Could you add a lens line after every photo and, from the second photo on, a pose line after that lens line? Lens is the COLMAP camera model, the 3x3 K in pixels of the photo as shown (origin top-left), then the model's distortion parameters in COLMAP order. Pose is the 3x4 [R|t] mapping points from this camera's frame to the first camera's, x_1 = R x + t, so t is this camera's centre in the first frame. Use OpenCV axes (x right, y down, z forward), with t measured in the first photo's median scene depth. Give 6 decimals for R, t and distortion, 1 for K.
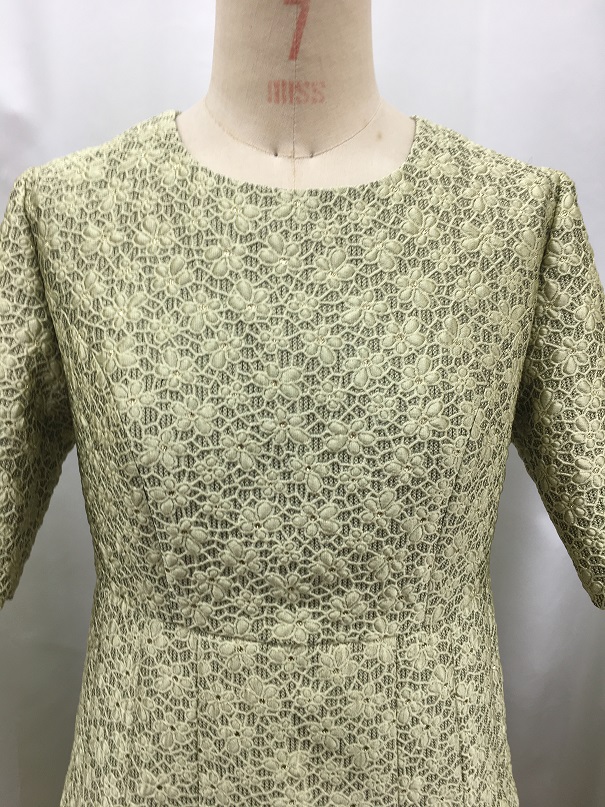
lens RADIAL K [[686.1, 0, 298.6], [0, 686.1, 397.5], [0, 0, 1]] dist [0.043175, -0.020303]
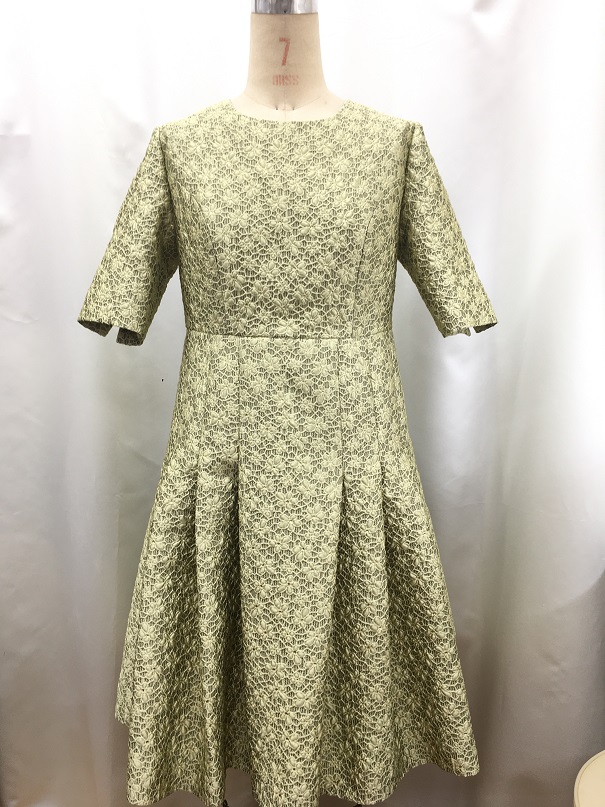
lens RADIAL K [[686.1, 0, 305.5], [0, 686.1, 406.8], [0, 0, 1]] dist [0.043175, -0.020303]
pose [[0.999585, -0.009794, -0.027079, 0.105002], [0.006098, 0.991048, -0.133368, 0.853353], [0.028143, 0.133147, 0.990697, -1.011657]]
